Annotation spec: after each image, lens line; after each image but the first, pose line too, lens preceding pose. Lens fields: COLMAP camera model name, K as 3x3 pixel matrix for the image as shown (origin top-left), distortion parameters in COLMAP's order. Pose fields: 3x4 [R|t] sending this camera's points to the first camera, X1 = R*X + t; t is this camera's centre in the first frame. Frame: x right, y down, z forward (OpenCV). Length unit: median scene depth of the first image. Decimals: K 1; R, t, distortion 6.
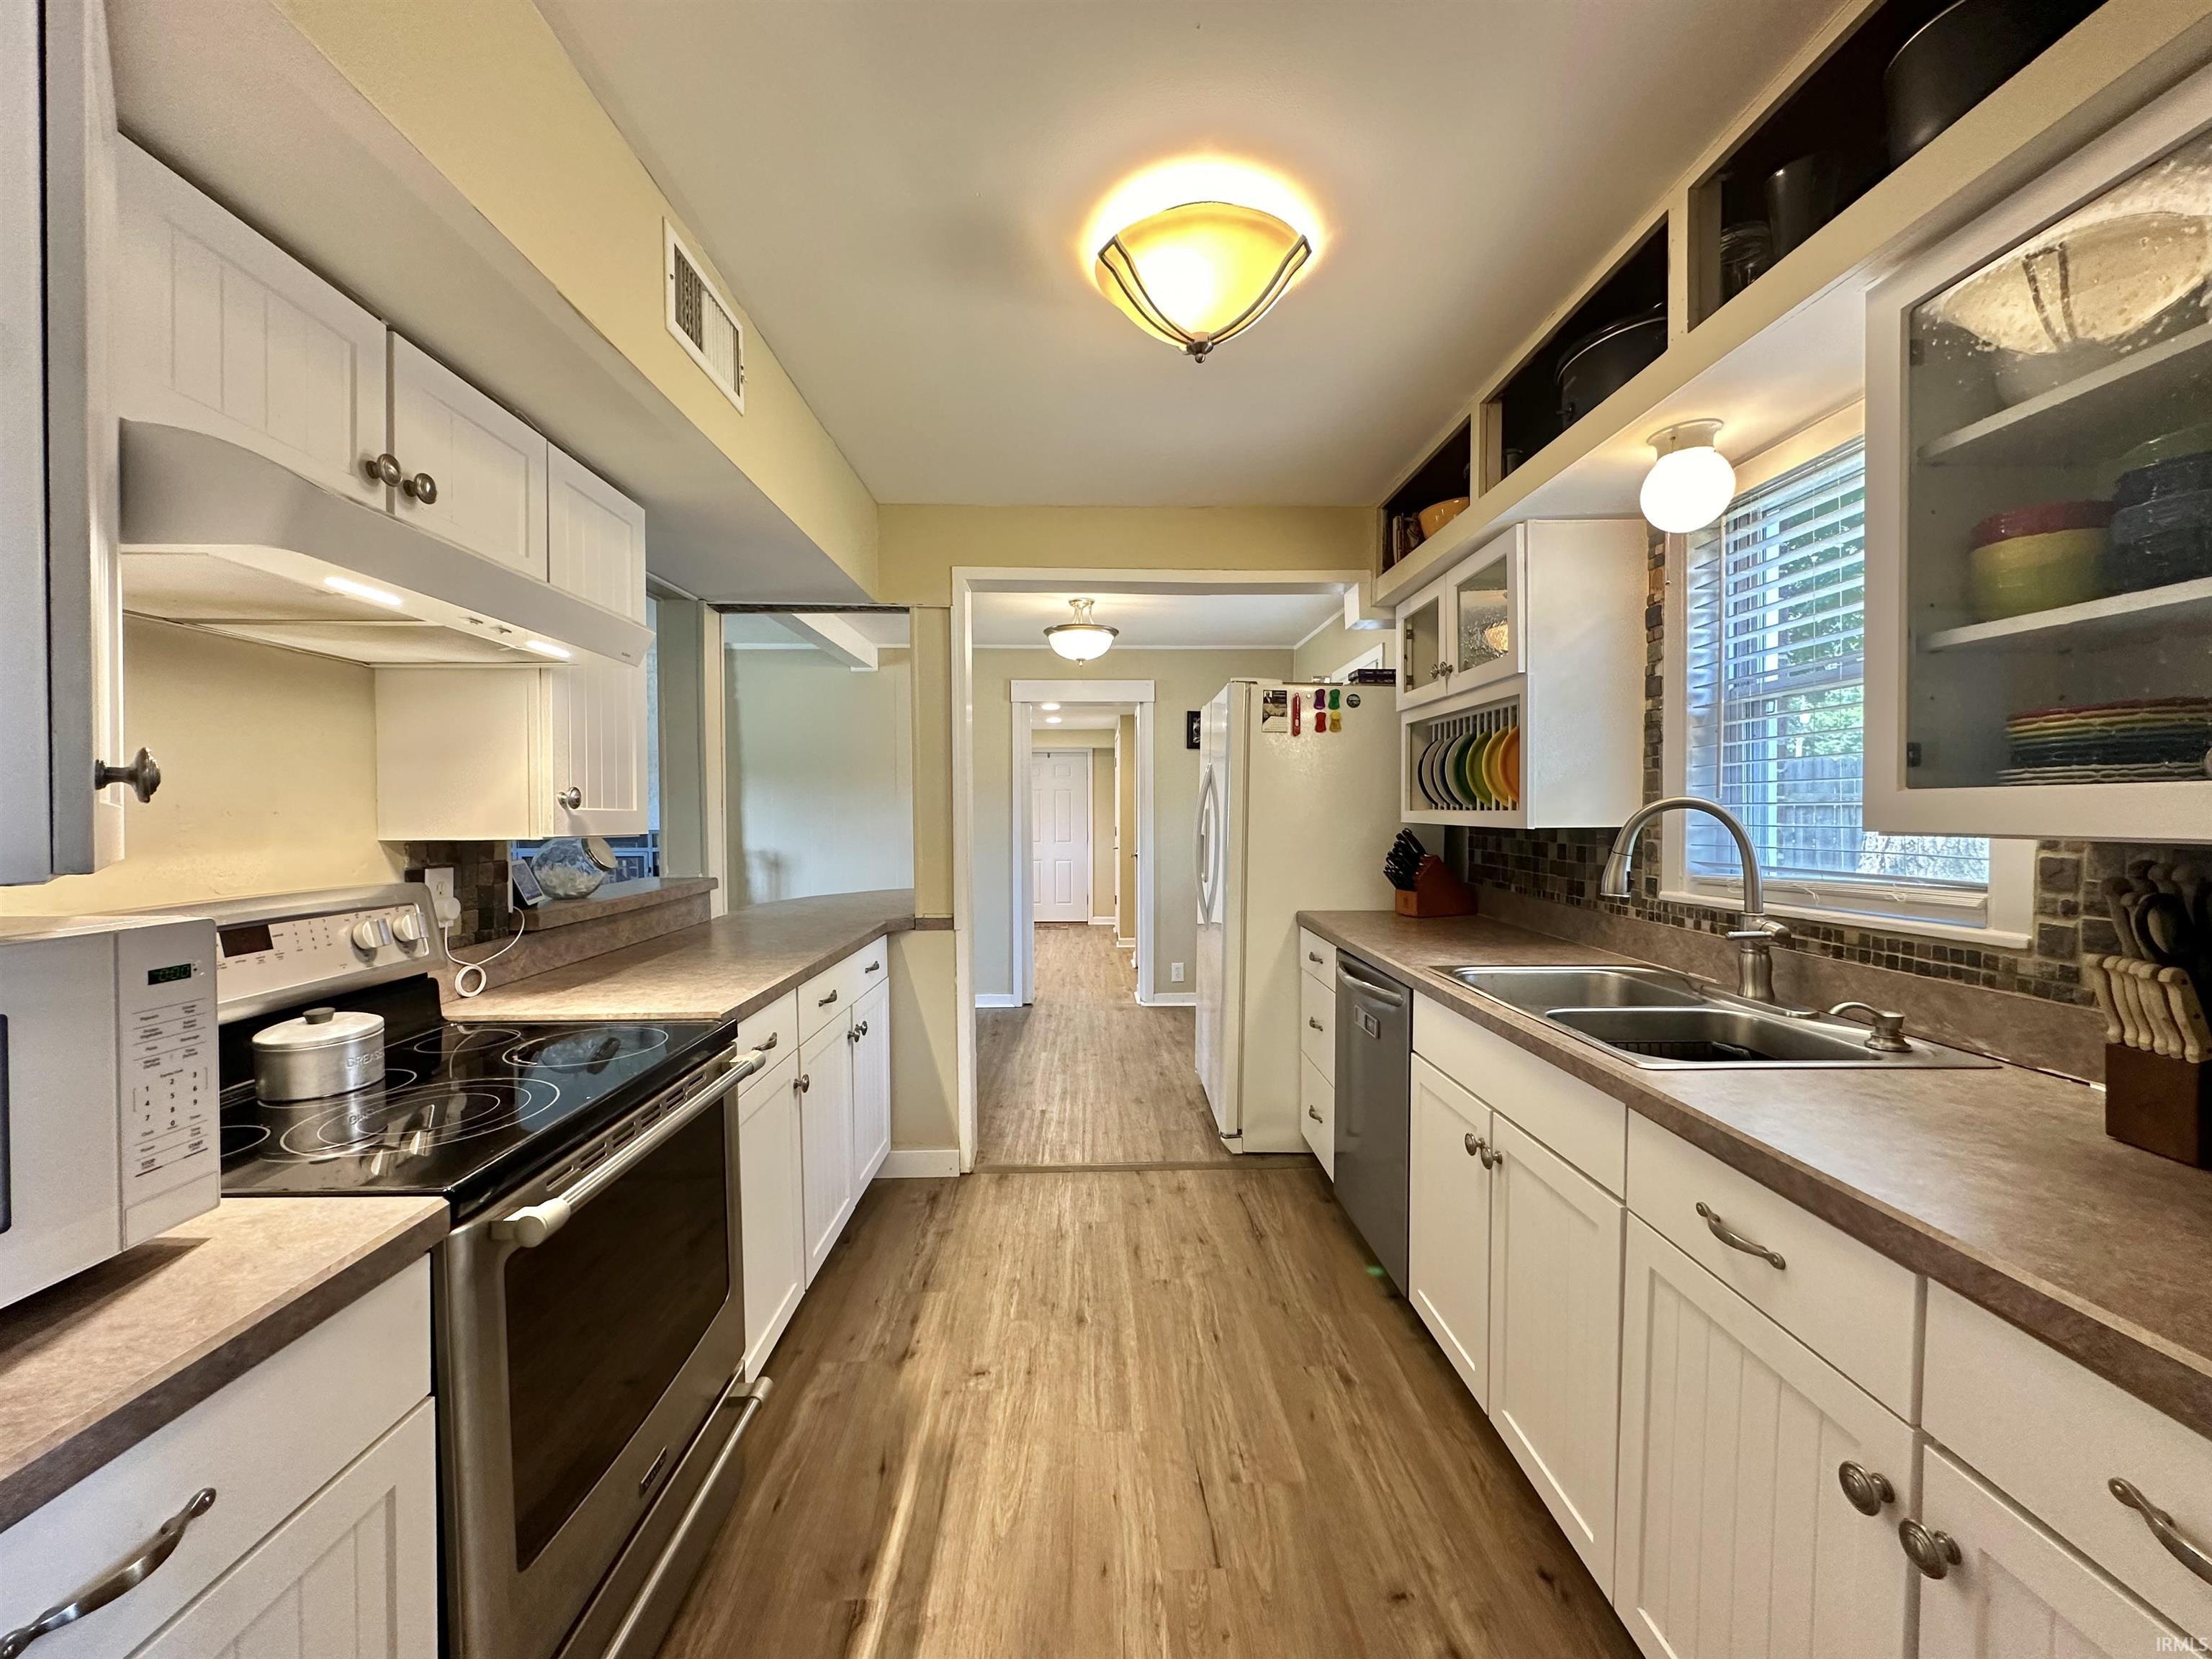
lens RADIAL K [[881.8, 0, 1106.0], [0, 881.8, 829.5], [0, 0, 1]] dist [-0.001982, 0.000140]
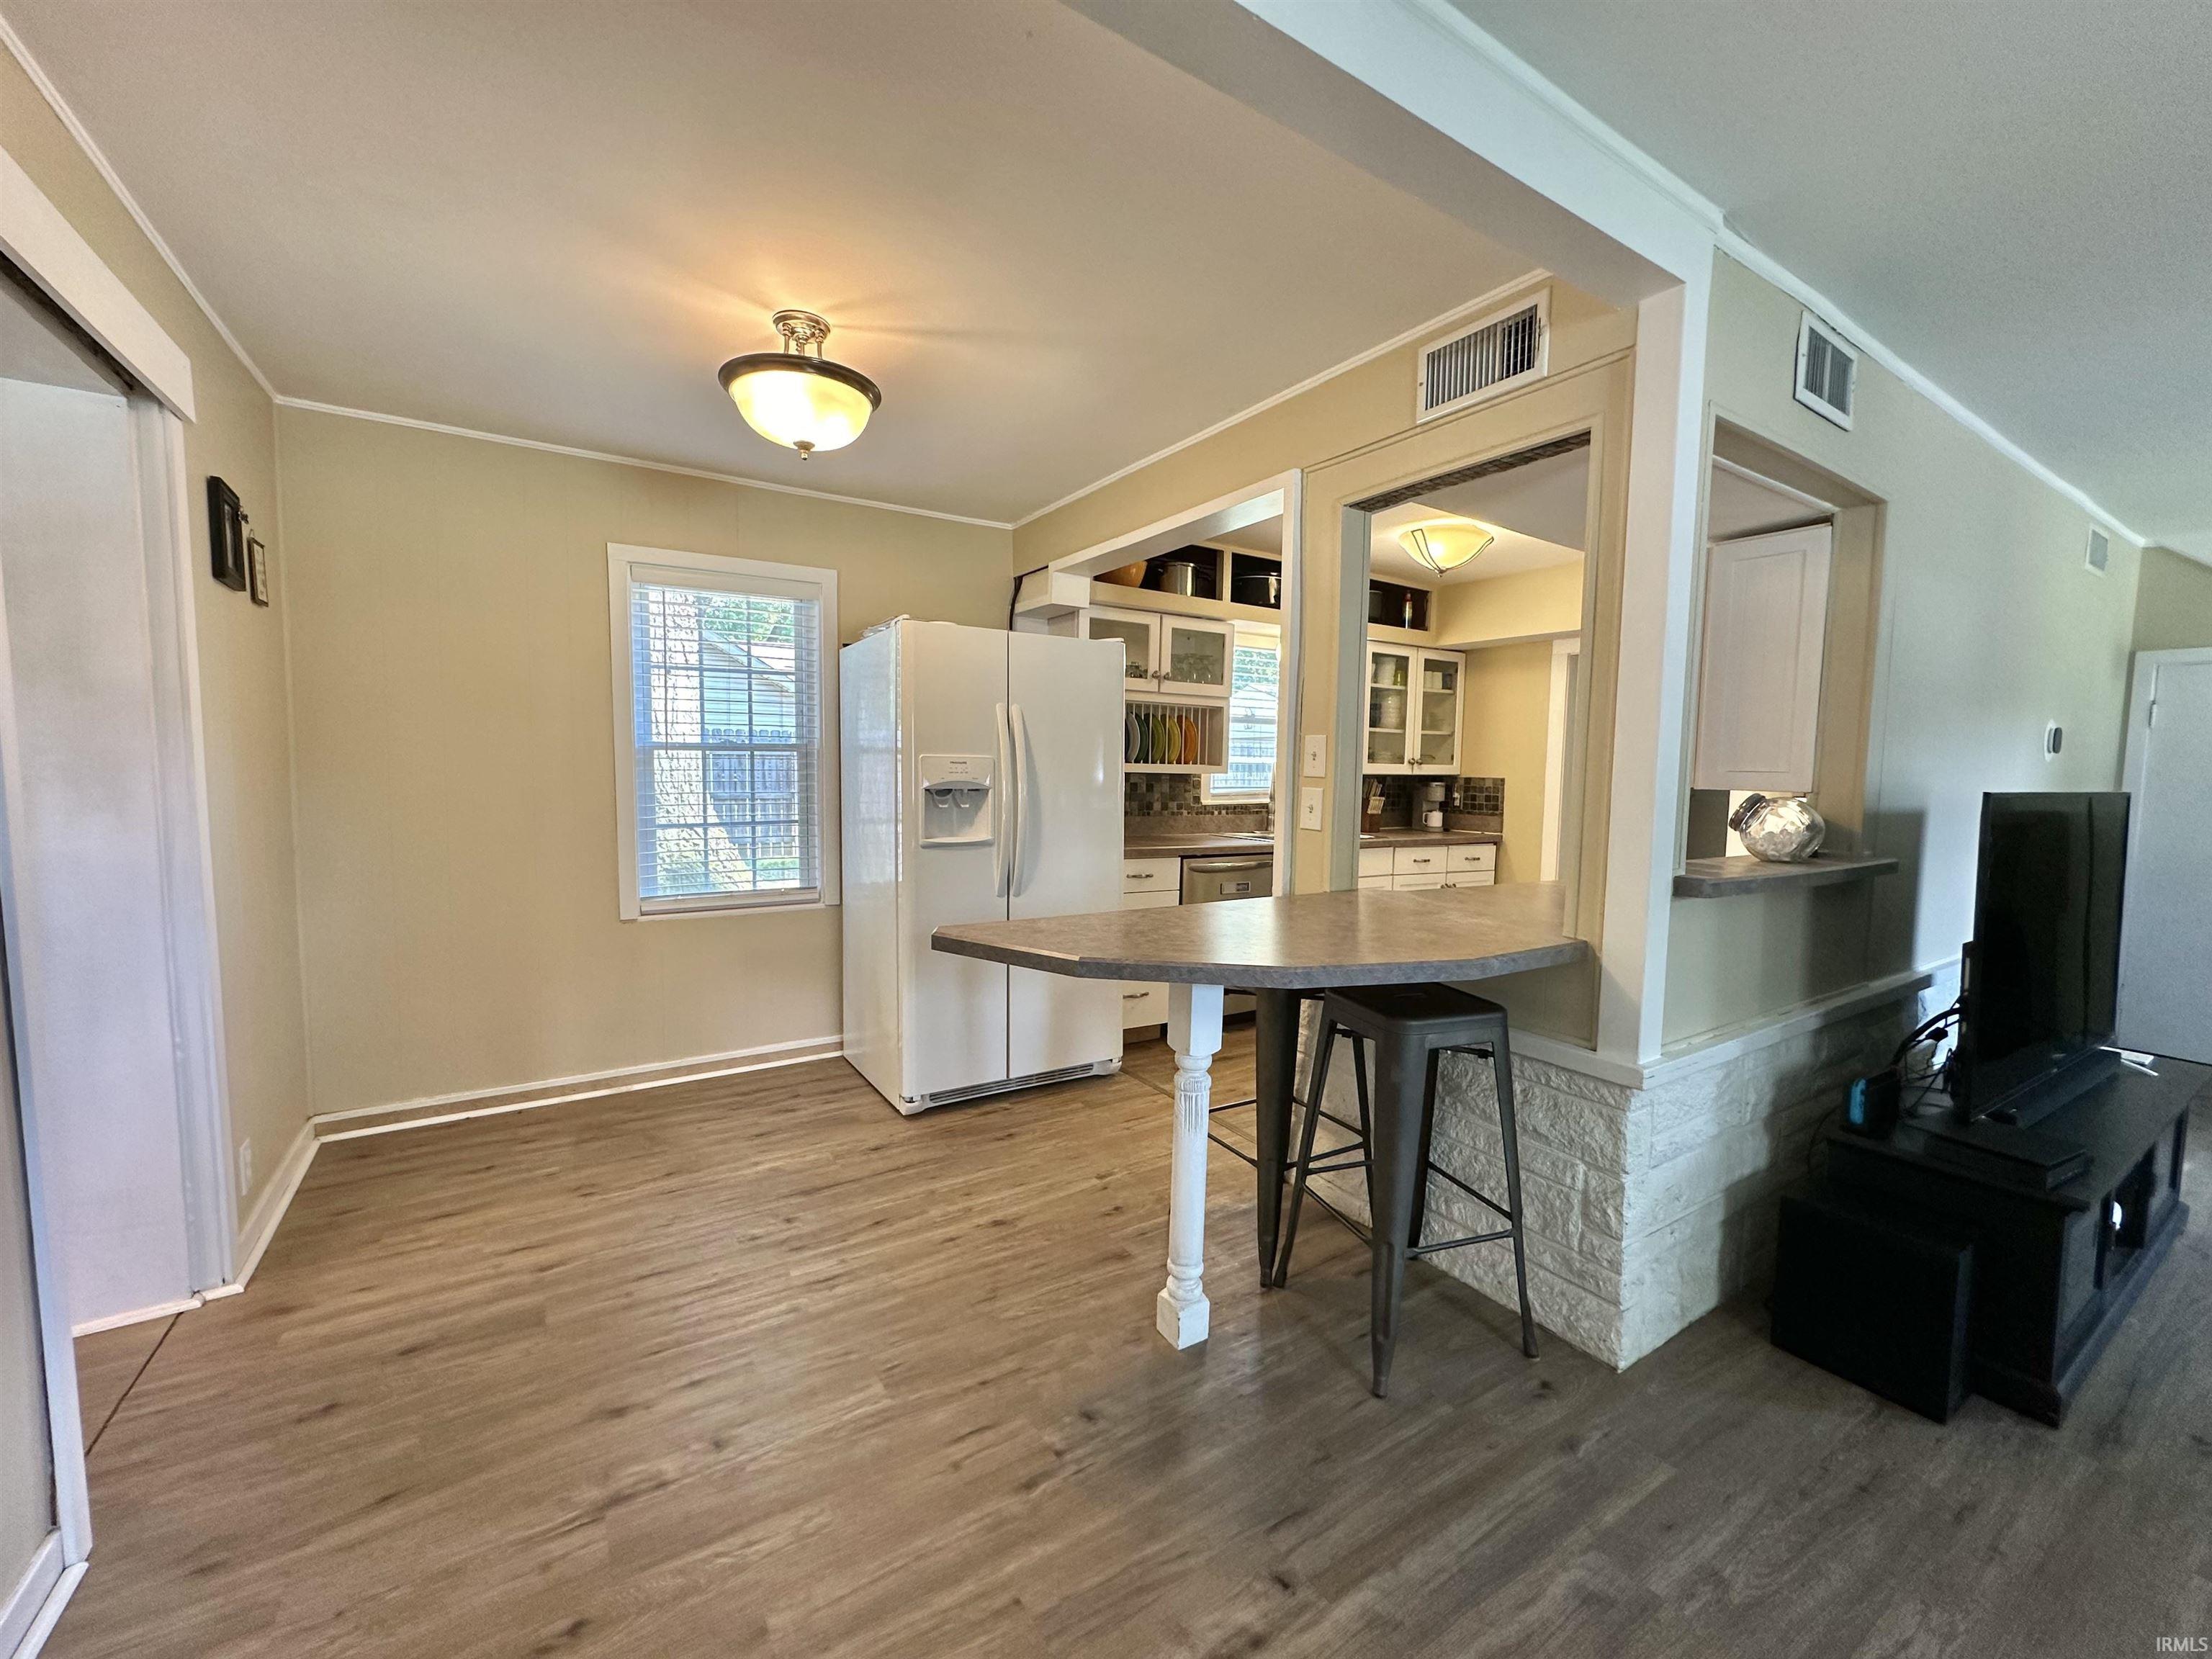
lens RADIAL K [[881.8, 0, 1106.0], [0, 881.8, 829.5], [0, 0, 1]] dist [-0.001982, 0.000140]
pose [[-0.517902, -0.068237, 0.852714, -1.156781], [0.001343, 0.996747, 0.080579, -0.039580], [-0.855439, 0.042877, -0.516126, 2.347299]]
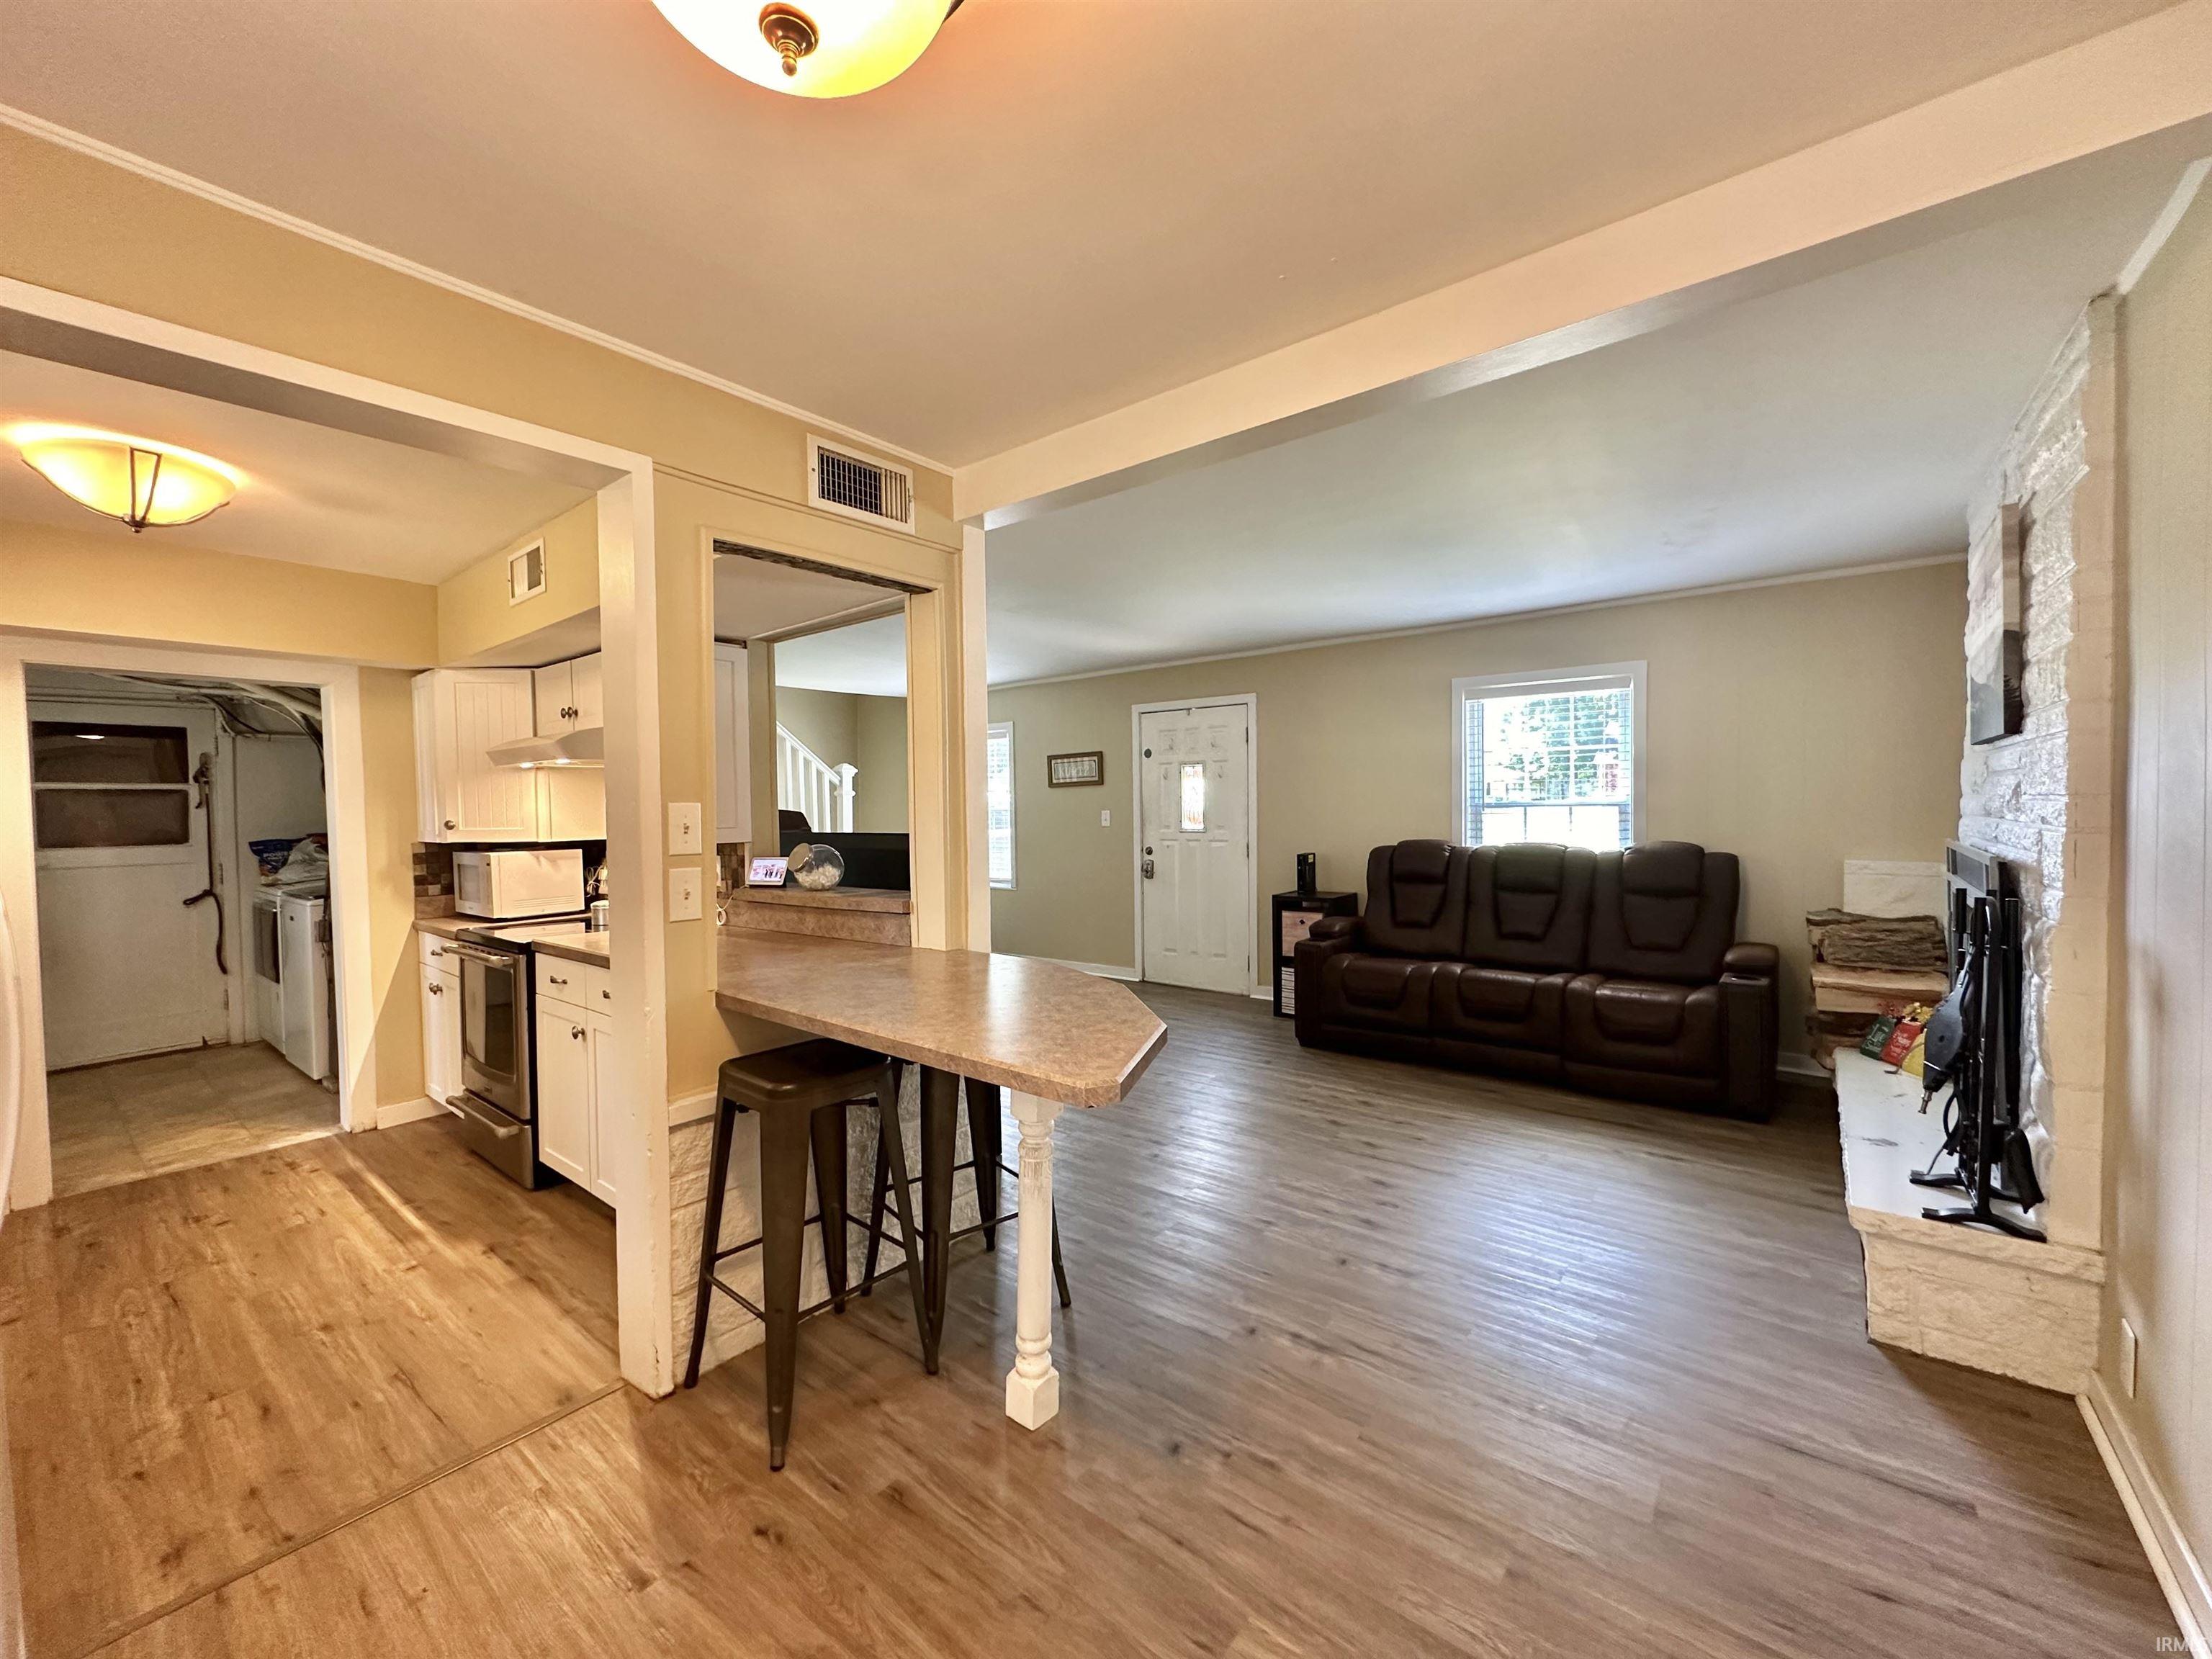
lens RADIAL K [[881.2, 0, 1109.7], [0, 881.2, 832.3], [0, 0, 1]] dist [-0.001534, 0.000202]
pose [[-0.643340, 0.037664, -0.764654, 0.154604], [0.003788, 0.998933, 0.046017, -0.080457], [0.765571, 0.026709, -0.642796, 2.454609]]
